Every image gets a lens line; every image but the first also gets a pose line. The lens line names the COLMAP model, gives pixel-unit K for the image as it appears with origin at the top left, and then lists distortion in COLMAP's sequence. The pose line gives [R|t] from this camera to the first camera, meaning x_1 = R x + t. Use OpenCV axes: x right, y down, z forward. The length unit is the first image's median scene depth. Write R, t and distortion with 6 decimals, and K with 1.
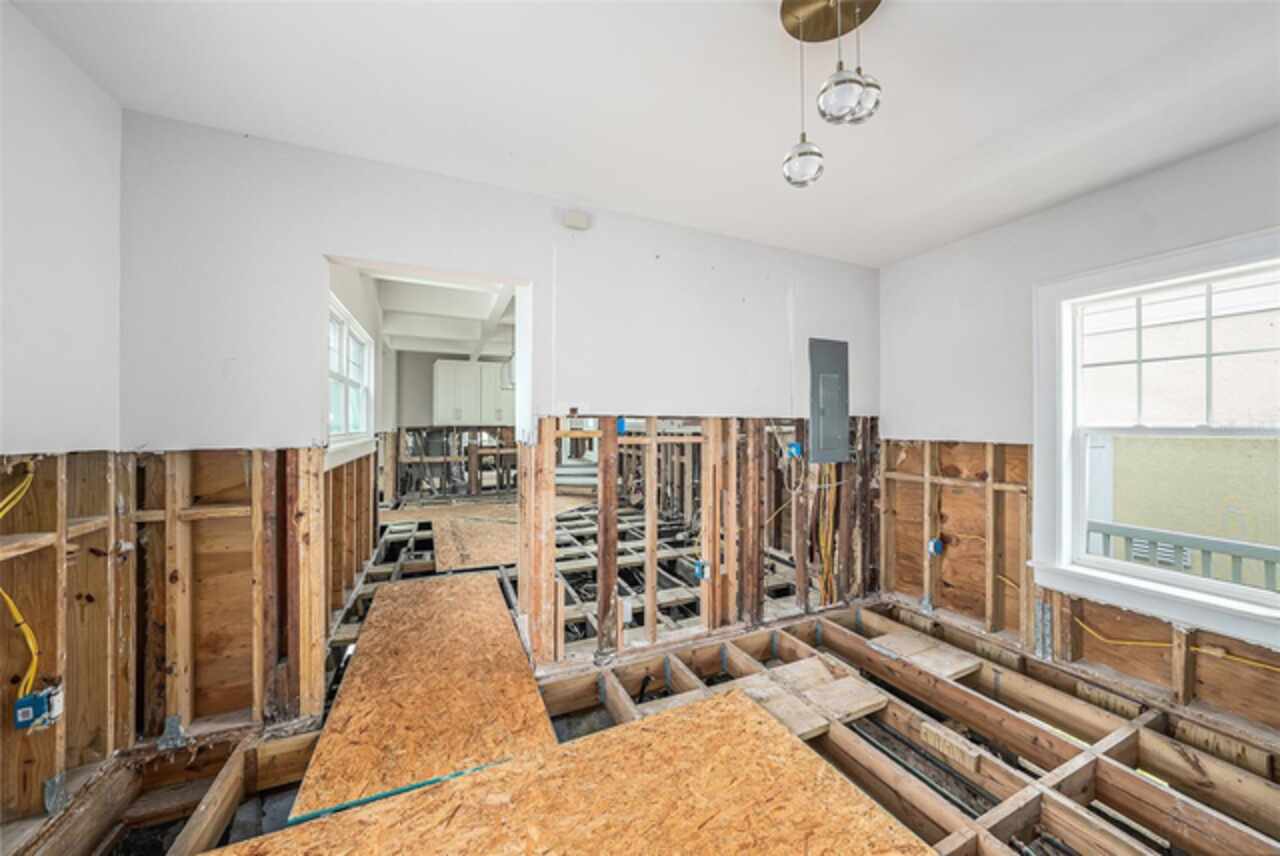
lens RADIAL K [[440.4, 0, 643.3], [0, 440.4, 431.8], [0, 0, 1]] dist [-0.000889, -0.000063]
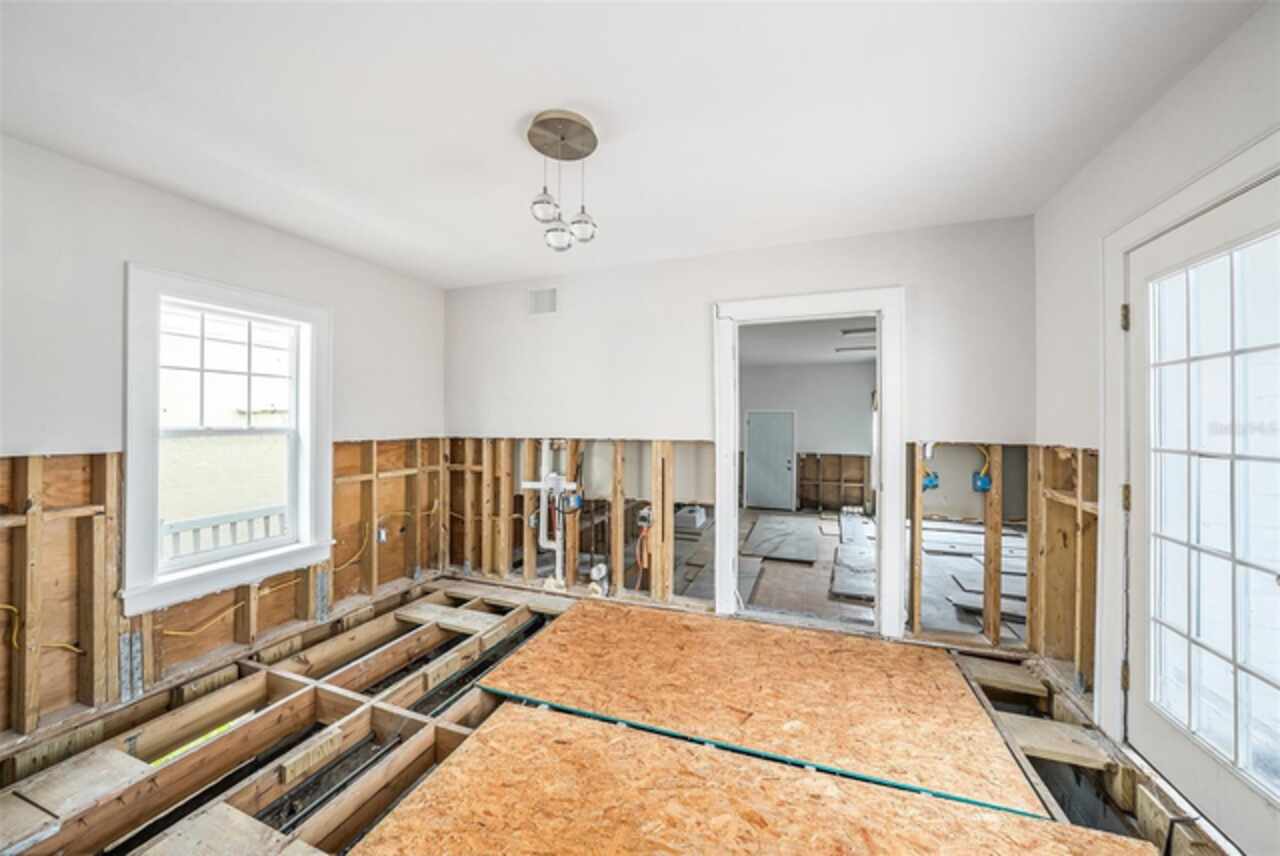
lens RADIAL K [[448.2, 0, 646.9], [0, 448.2, 418.4], [0, 0, 1]] dist [-0.000976, -0.000099]
pose [[-0.708419, -0.011073, 0.705705, -0.507261], [-0.009023, 0.999937, 0.006632, -0.061267], [-0.705735, -0.001669, -0.708474, 1.084989]]
